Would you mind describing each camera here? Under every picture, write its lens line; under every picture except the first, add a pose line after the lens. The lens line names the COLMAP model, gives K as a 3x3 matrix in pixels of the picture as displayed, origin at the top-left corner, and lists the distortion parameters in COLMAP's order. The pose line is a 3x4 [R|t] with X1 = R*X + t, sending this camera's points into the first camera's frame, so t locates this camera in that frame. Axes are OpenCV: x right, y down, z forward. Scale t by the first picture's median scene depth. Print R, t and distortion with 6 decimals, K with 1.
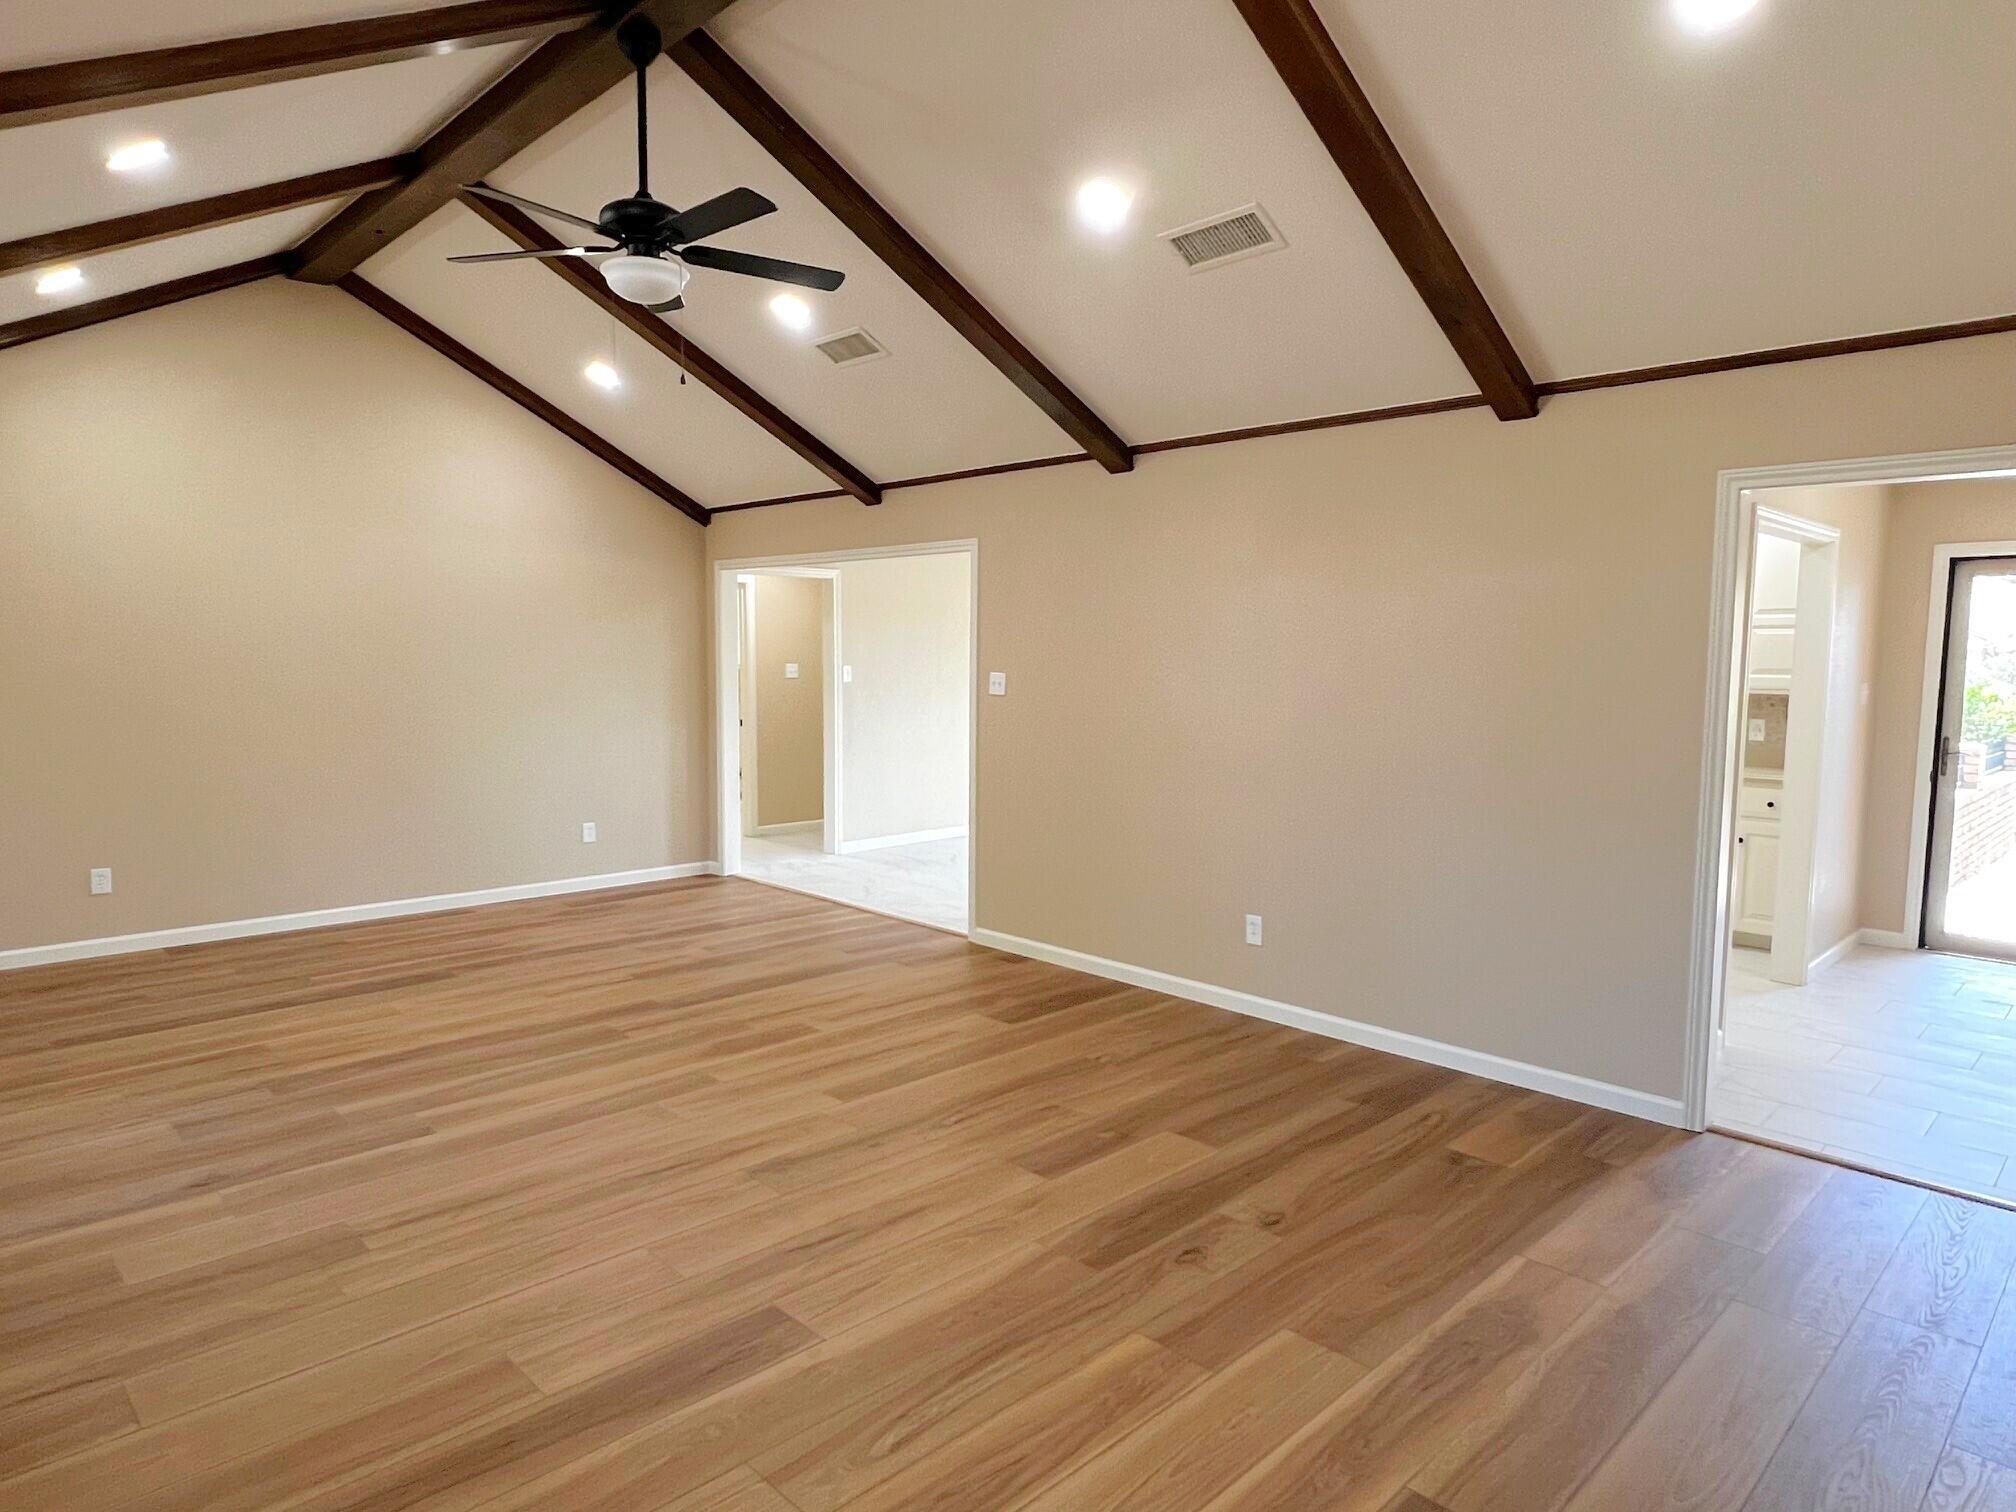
lens RADIAL K [[1203.7, 0, 998.6], [0, 1203.7, 766.1], [0, 0, 1]] dist [-0.002462, 0.001399]
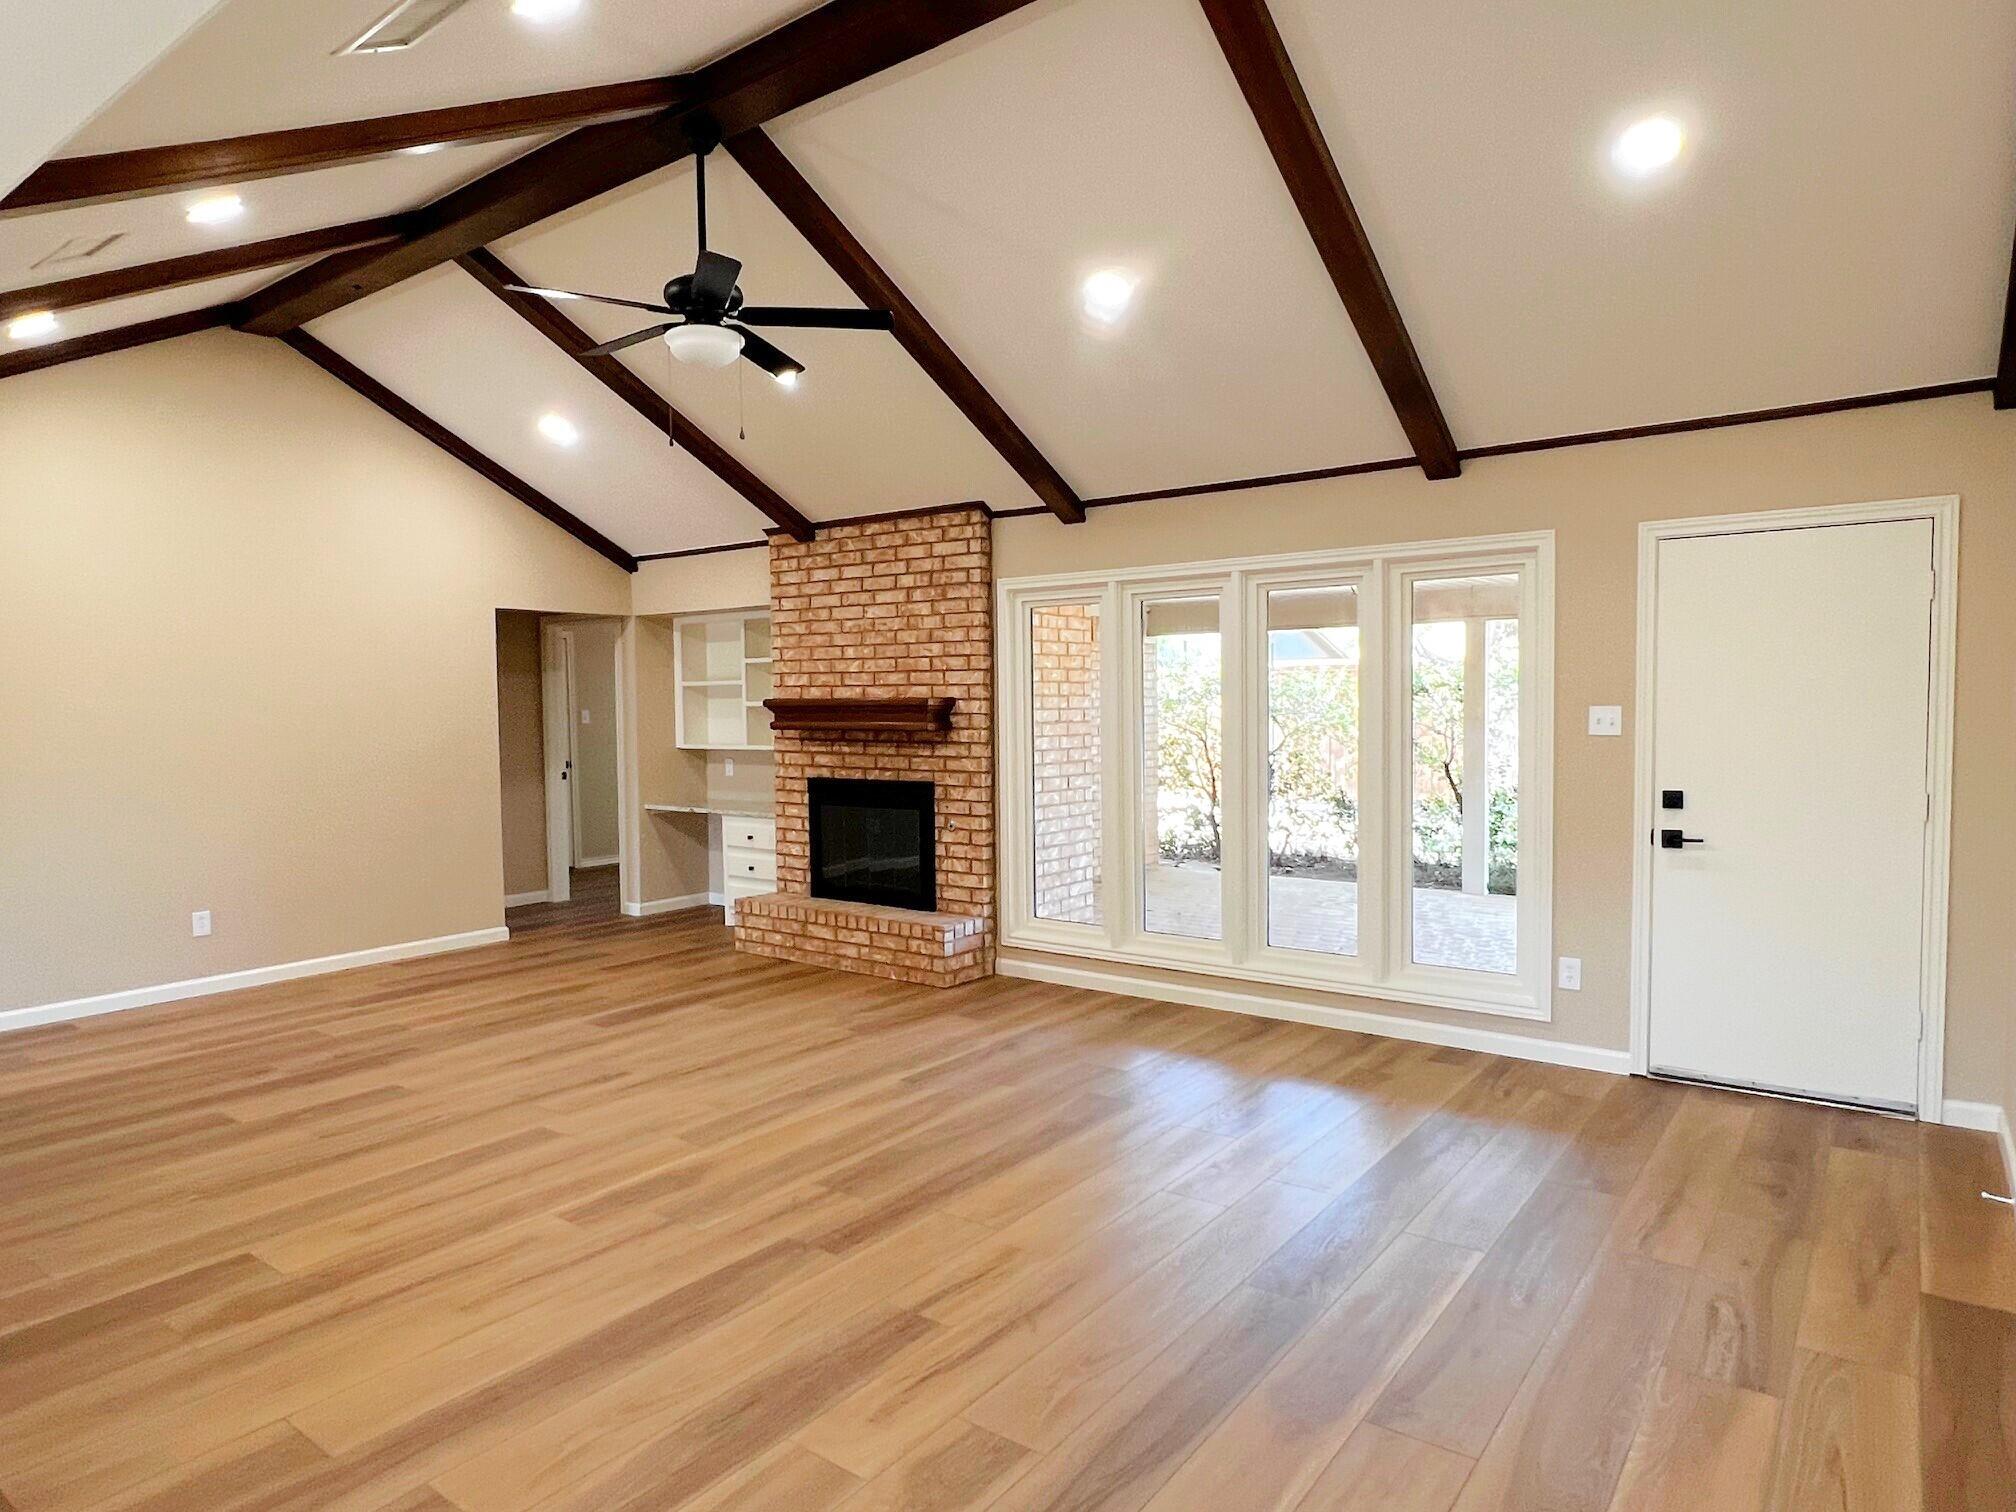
lens RADIAL K [[1203.7, 0, 998.6], [0, 1203.7, 766.1], [0, 0, 1]] dist [-0.002462, 0.001399]
pose [[-0.988098, 0.011751, -0.153375, -0.321960], [-0.011037, 0.989092, 0.146884, -0.159254], [0.153428, 0.146828, -0.977190, 1.813944]]
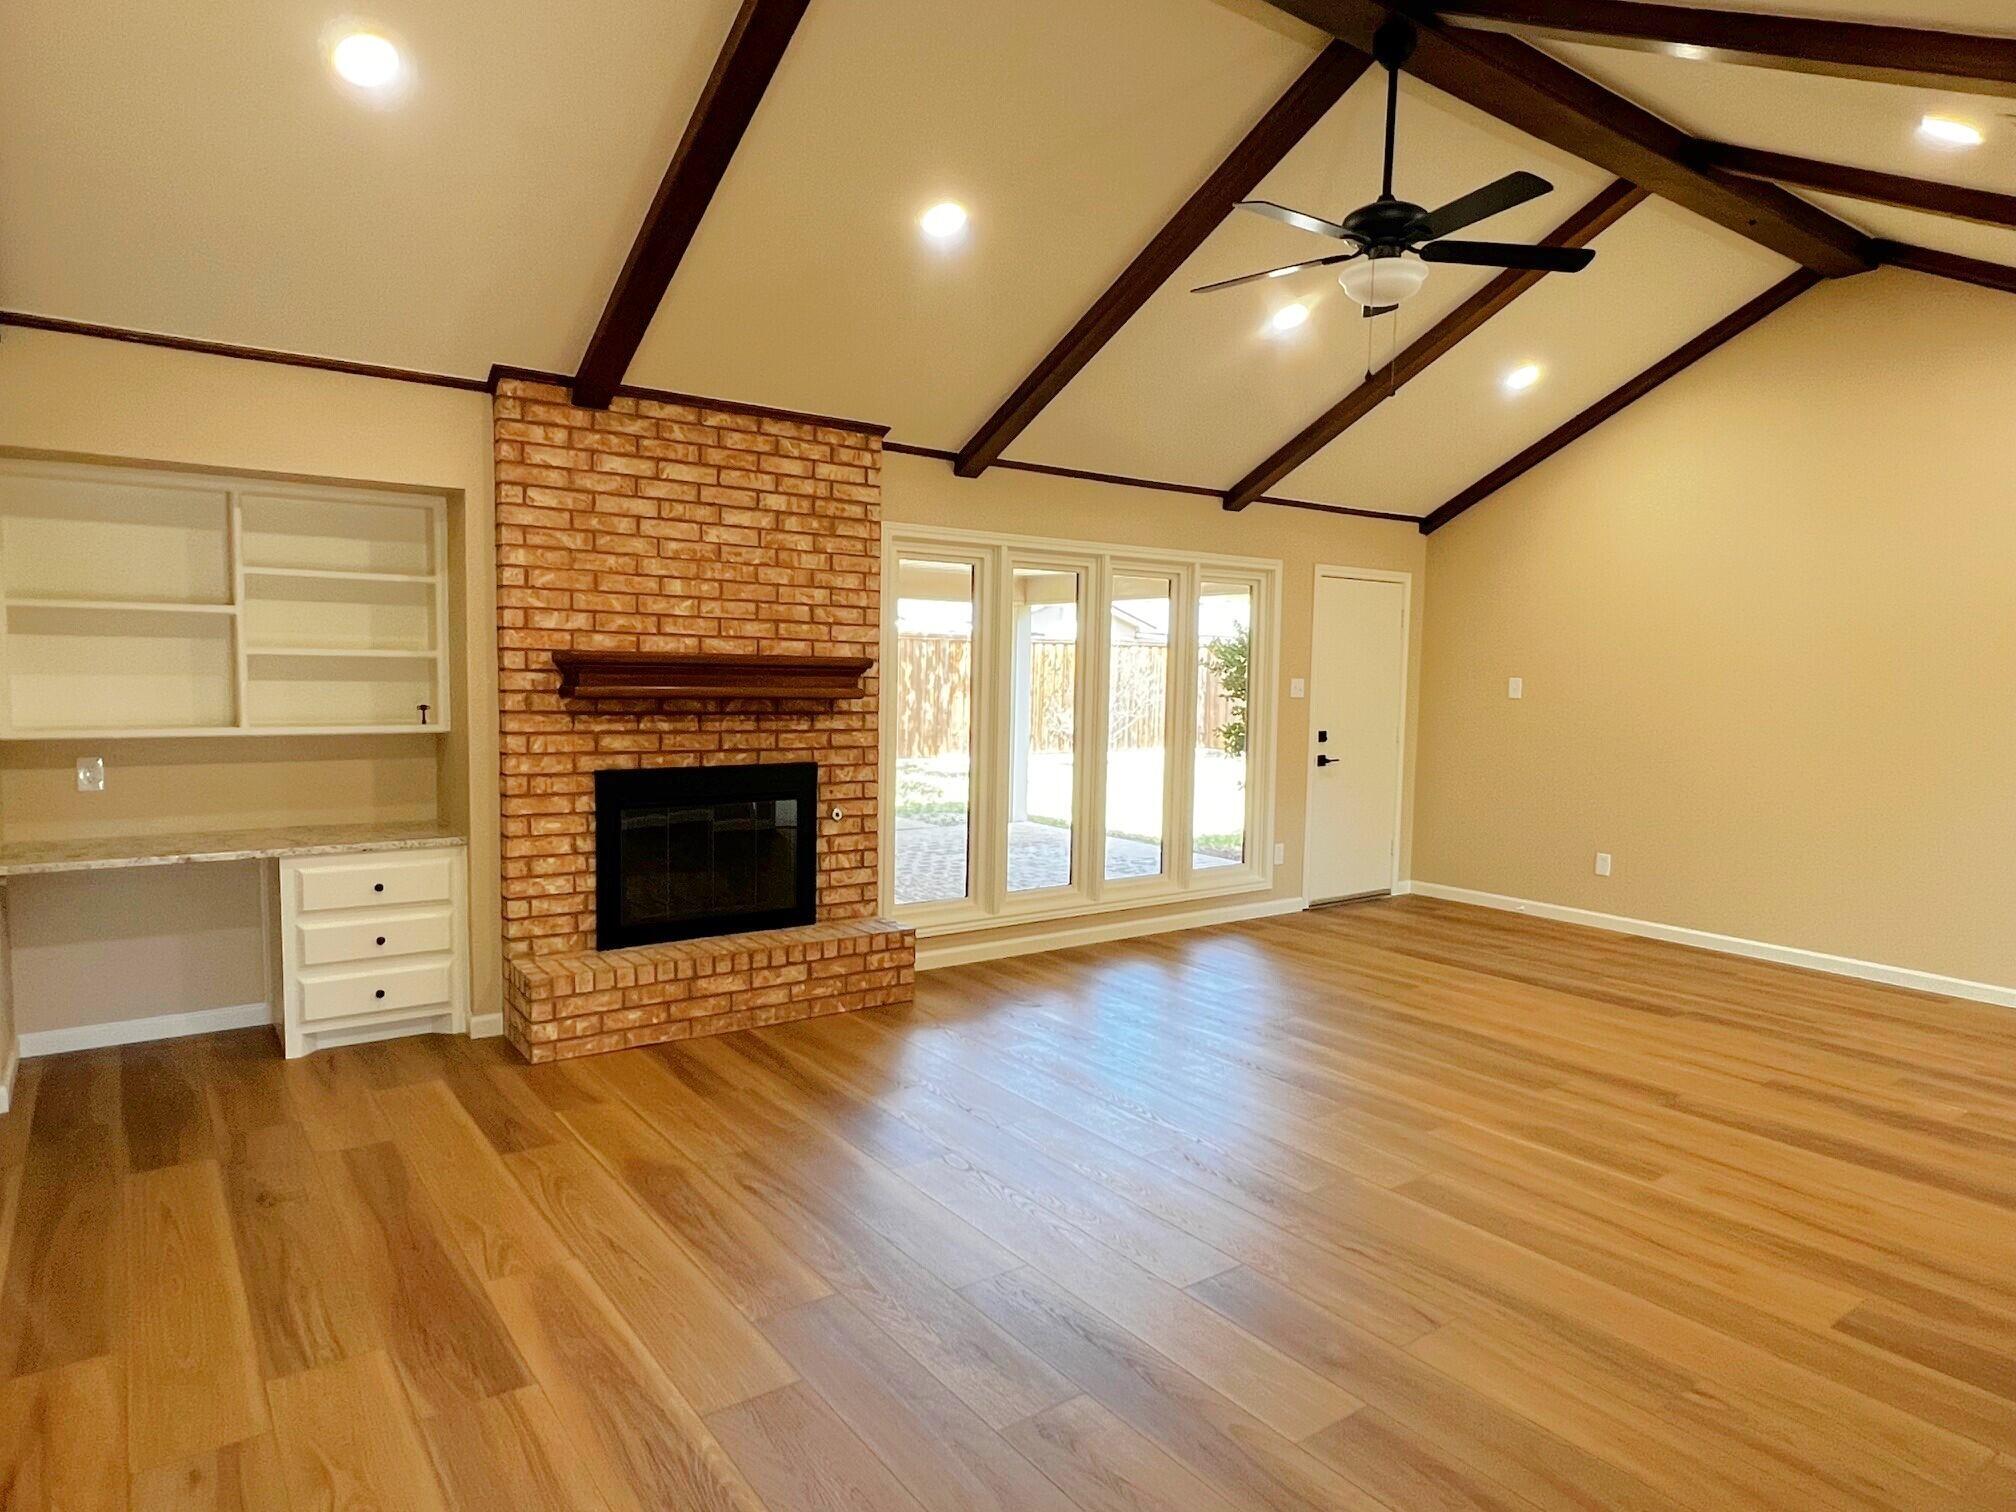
lens RADIAL K [[1203.7, 0, 998.6], [0, 1203.7, 766.1], [0, 0, 1]] dist [-0.002462, 0.001399]
pose [[-0.140486, 0.072826, -0.987401, 0.642461], [-0.115244, 0.989309, 0.089363, -0.048290], [0.983353, 0.126346, -0.130591, 0.727008]]
